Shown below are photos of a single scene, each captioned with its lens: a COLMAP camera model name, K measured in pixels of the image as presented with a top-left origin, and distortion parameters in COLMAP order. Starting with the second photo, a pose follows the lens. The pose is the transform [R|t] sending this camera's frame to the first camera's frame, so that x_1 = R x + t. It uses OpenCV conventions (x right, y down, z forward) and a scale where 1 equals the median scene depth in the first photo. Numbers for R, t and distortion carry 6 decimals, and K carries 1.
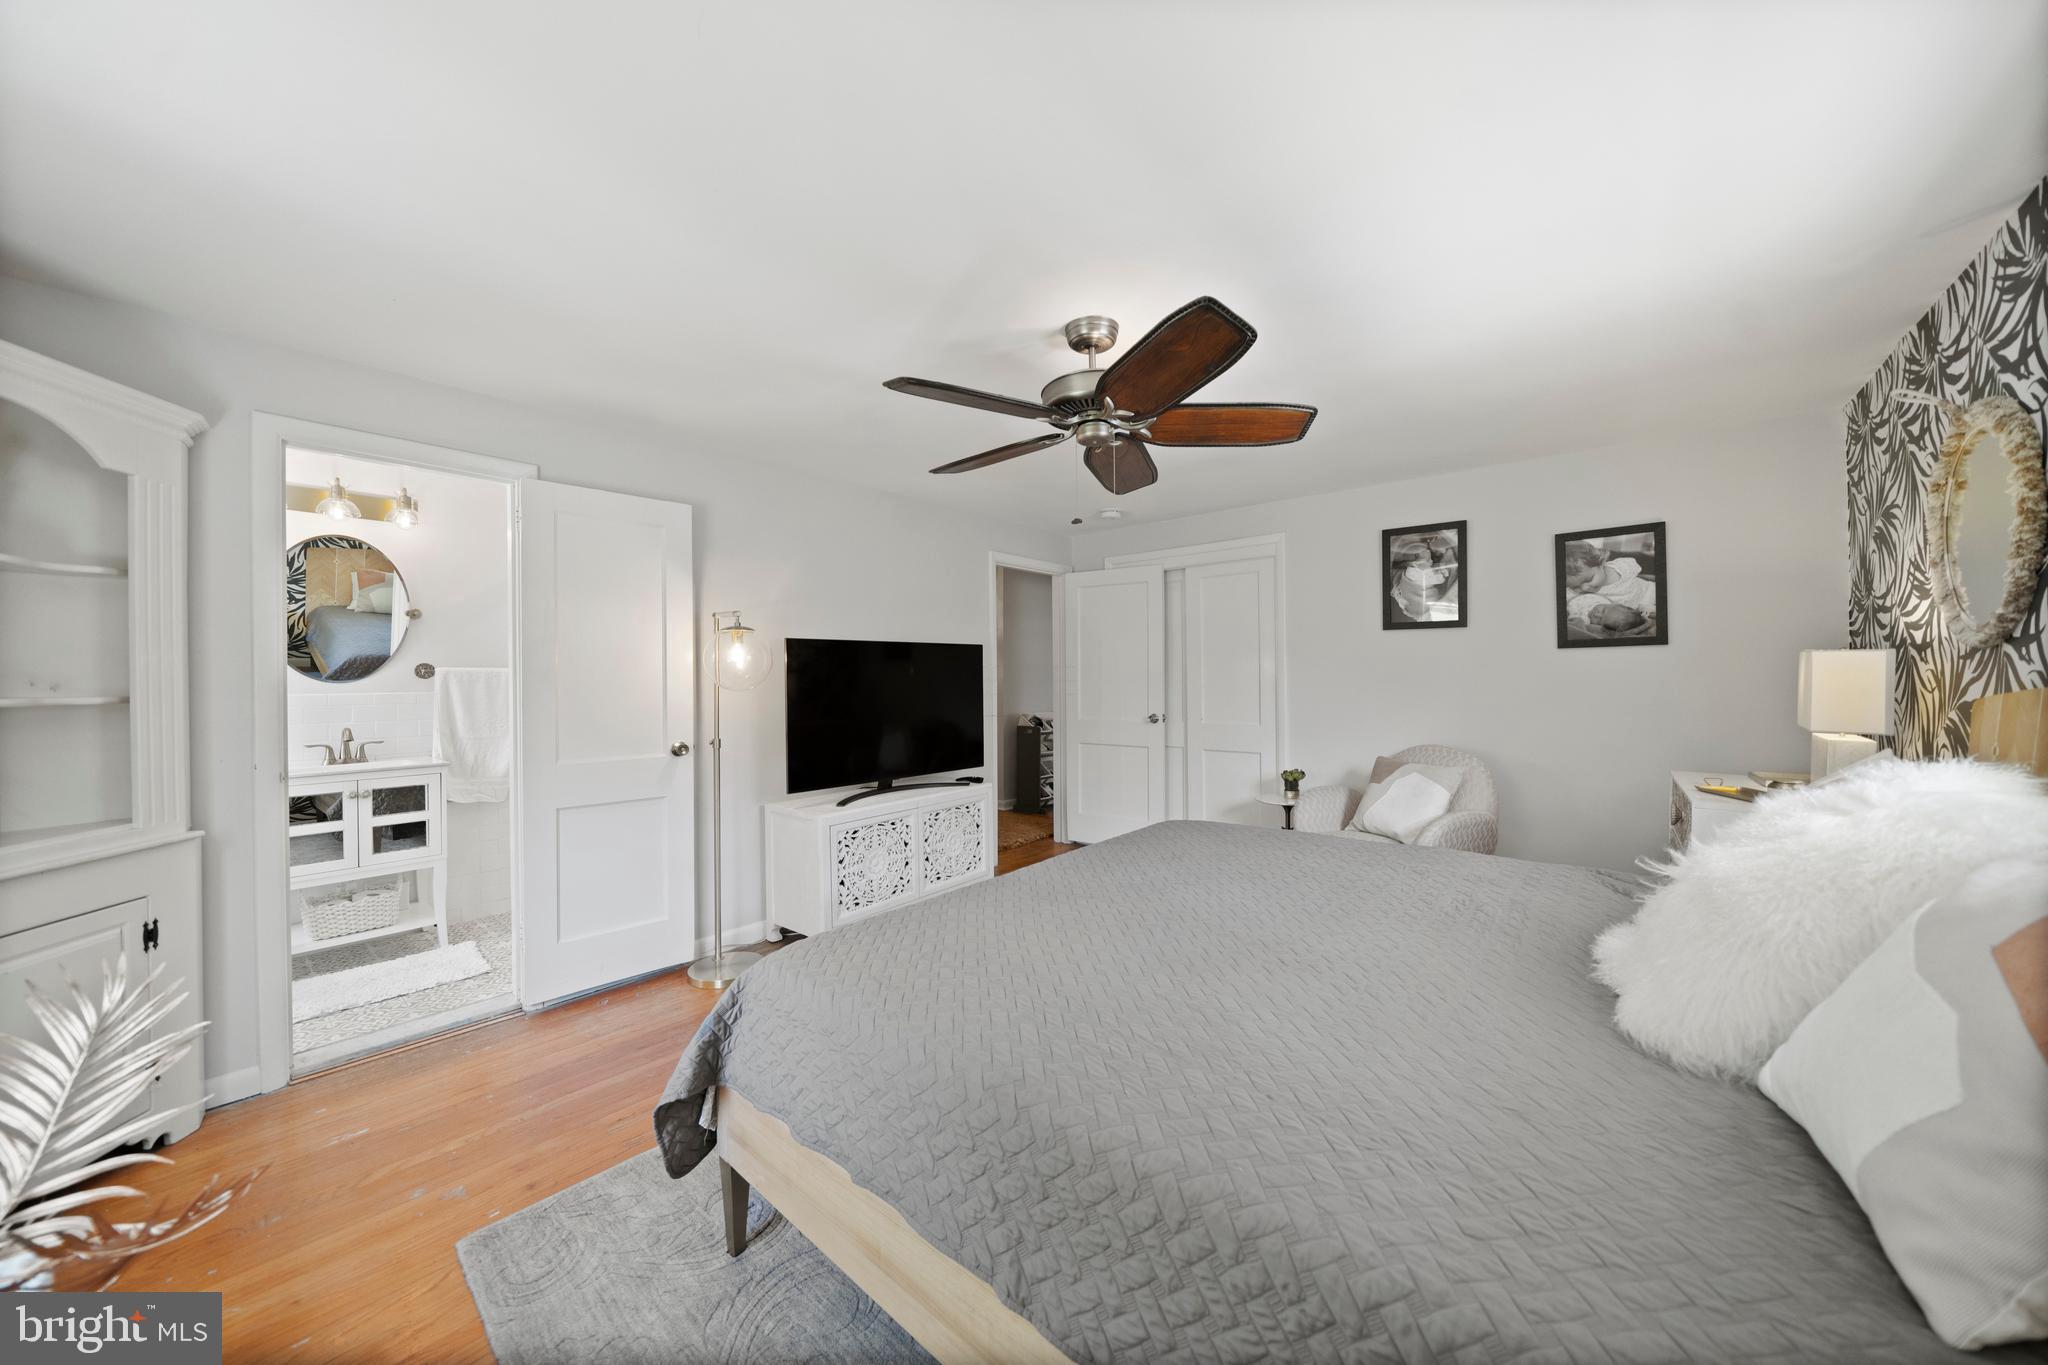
lens RADIAL K [[713.7, 0, 1023.1], [0, 713.7, 676.4], [0, 0, 1]] dist [0.003346, 0.000105]
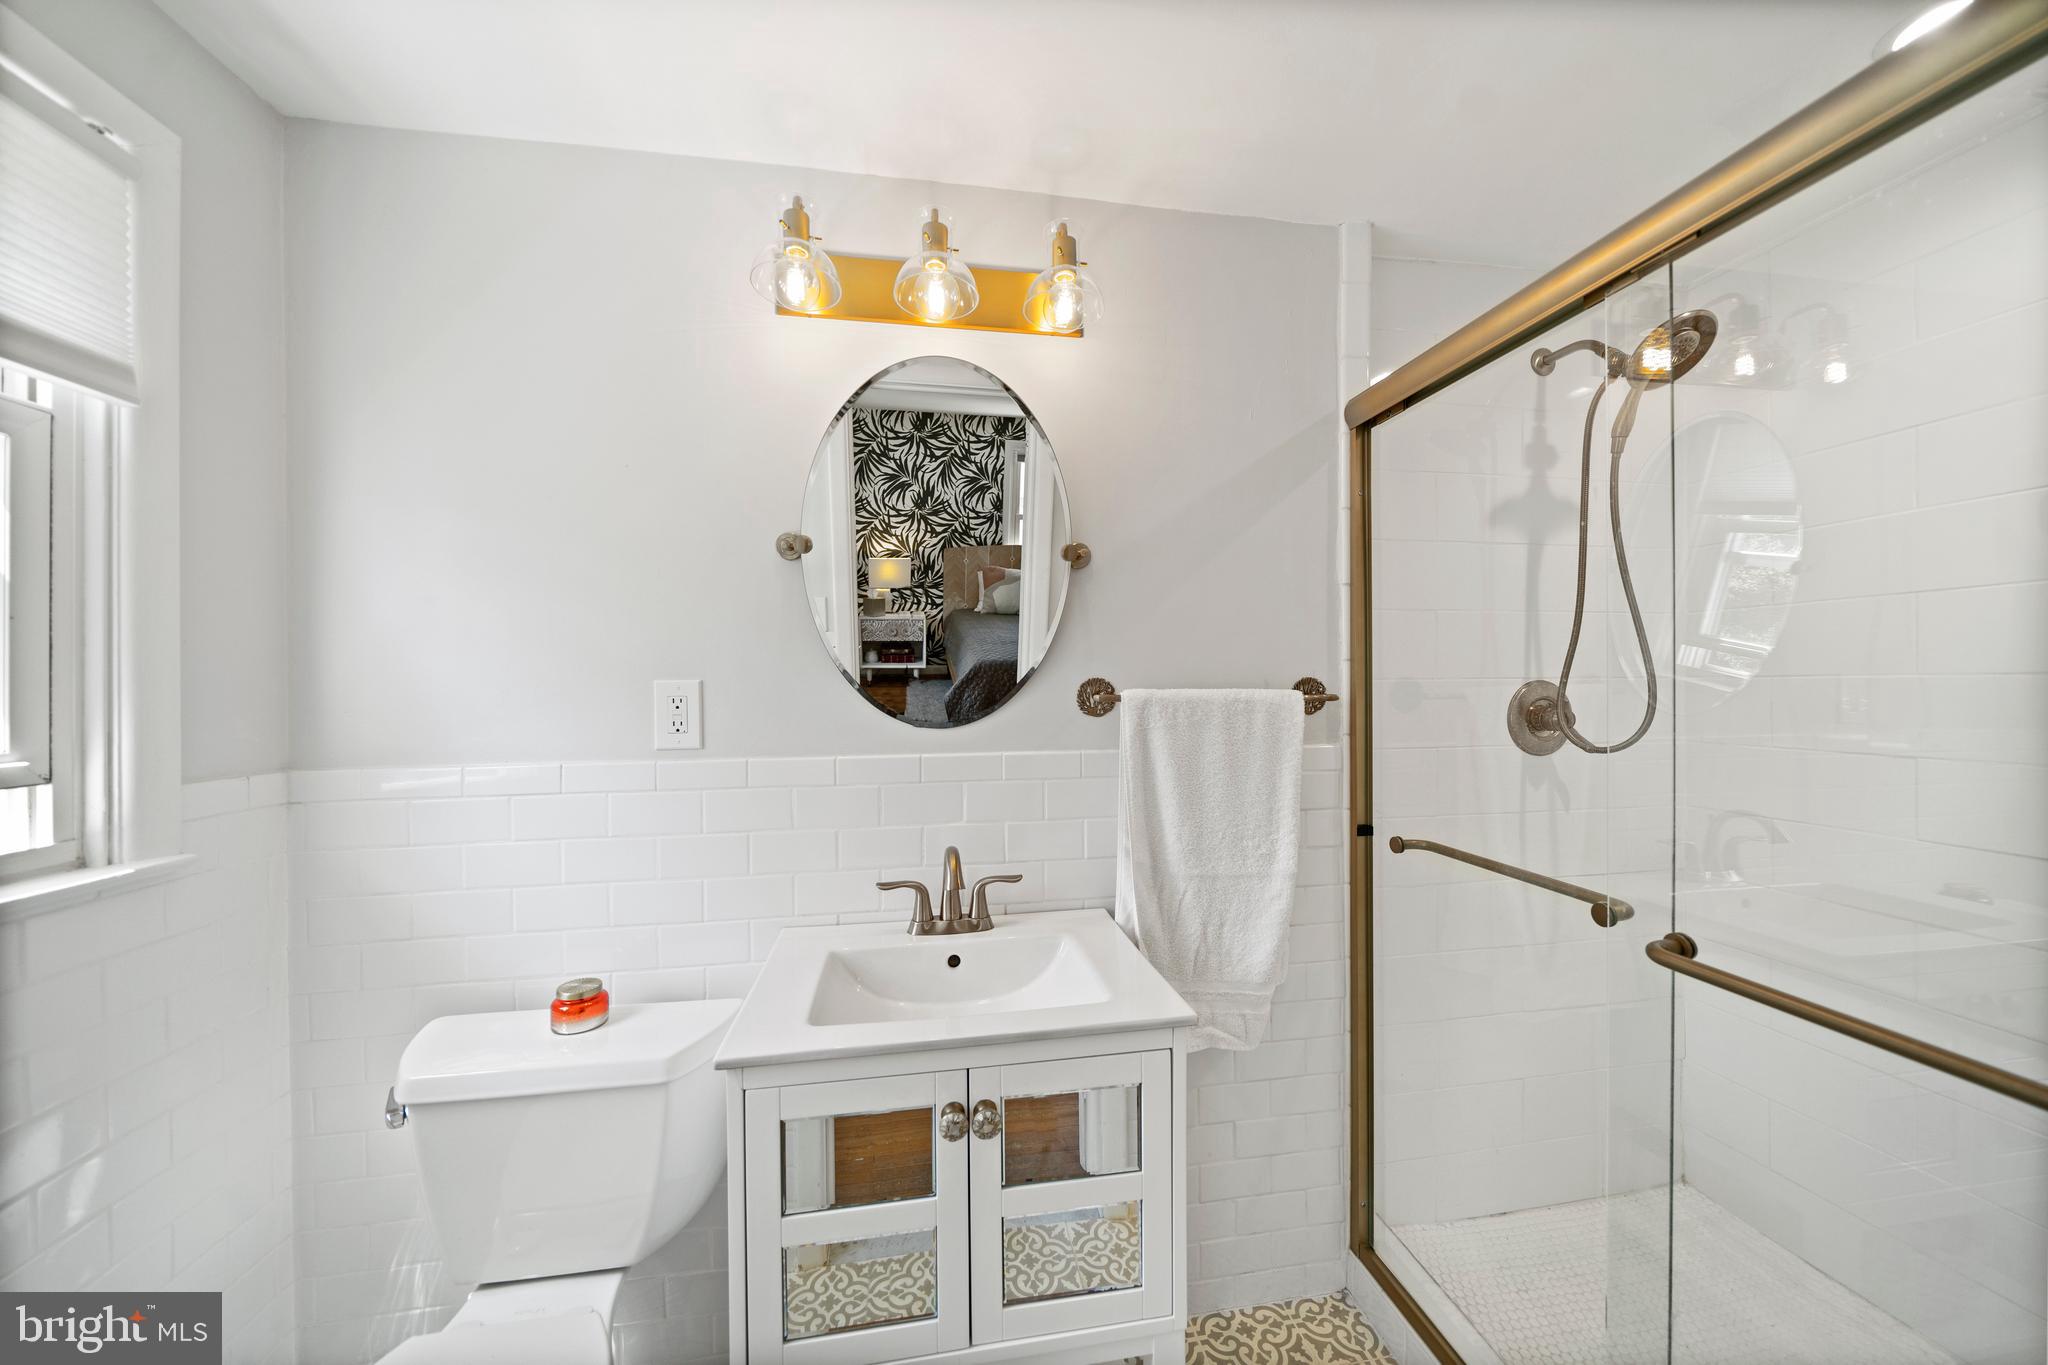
lens RADIAL K [[713.7, 0, 1026.0], [0, 713.7, 683.4], [0, 0, 1]] dist [0.003346, 0.000105]
pose [[0.769417, 0.005100, -0.638726, -0.608484], [-0.000002, 0.999968, 0.007982, -0.018074], [0.638746, -0.006141, 0.769393, 0.664317]]
